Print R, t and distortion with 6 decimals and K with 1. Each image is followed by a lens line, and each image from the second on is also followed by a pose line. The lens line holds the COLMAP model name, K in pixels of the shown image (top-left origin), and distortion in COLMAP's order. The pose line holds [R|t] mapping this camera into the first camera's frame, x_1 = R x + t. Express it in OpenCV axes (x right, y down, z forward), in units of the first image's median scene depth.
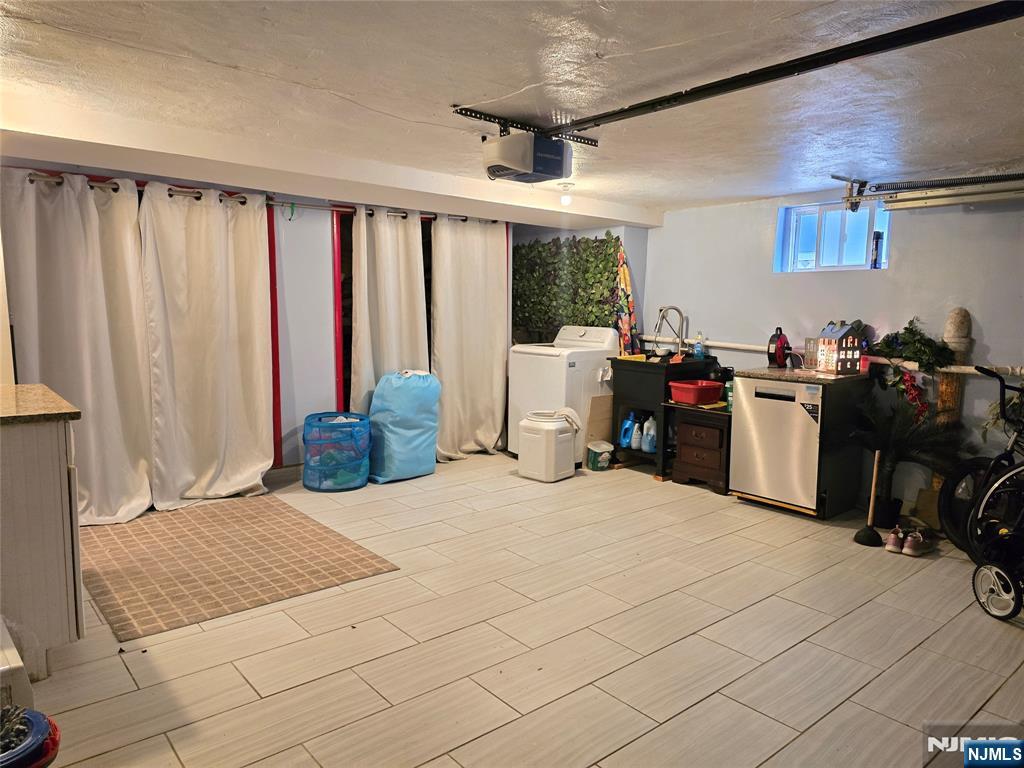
lens RADIAL K [[695.1, 0, 517.4], [0, 695.1, 383.6], [0, 0, 1]] dist [0.009800, 0.001172]
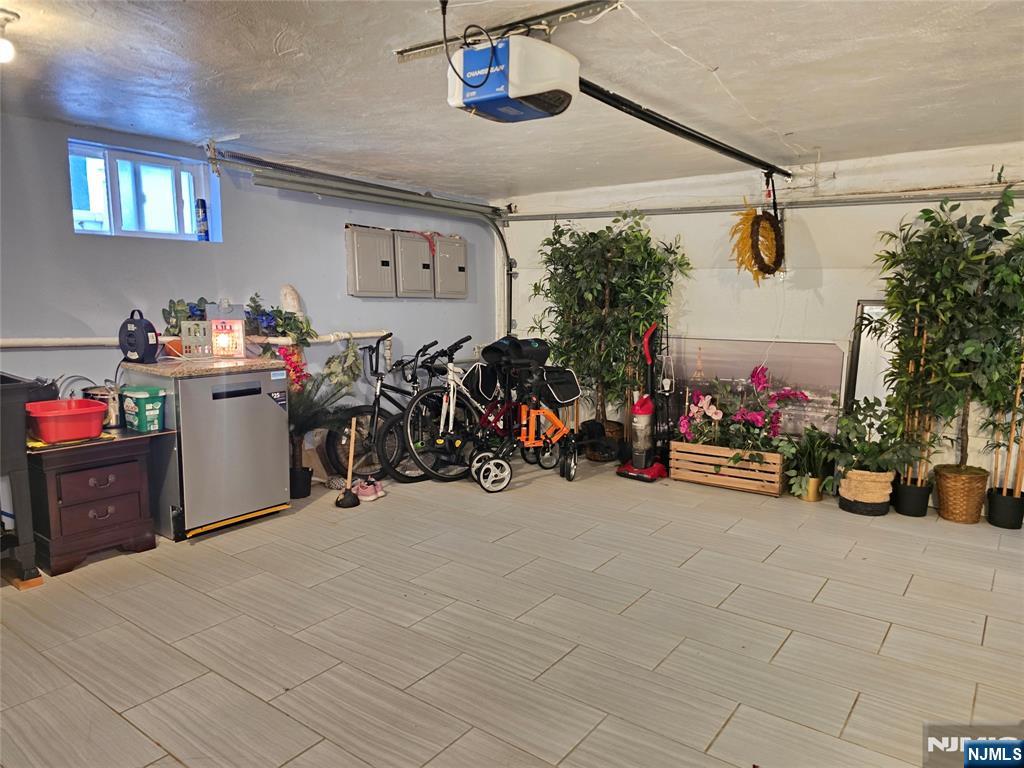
lens RADIAL K [[695.1, 0, 518.3], [0, 695.1, 390.2], [0, 0, 1]] dist [0.009800, 0.001172]
pose [[-0.235989, -0.160388, 0.958428, -0.516661], [0.089262, 0.978538, 0.185731, -0.111738], [-0.967647, 0.129382, -0.216608, 0.872465]]
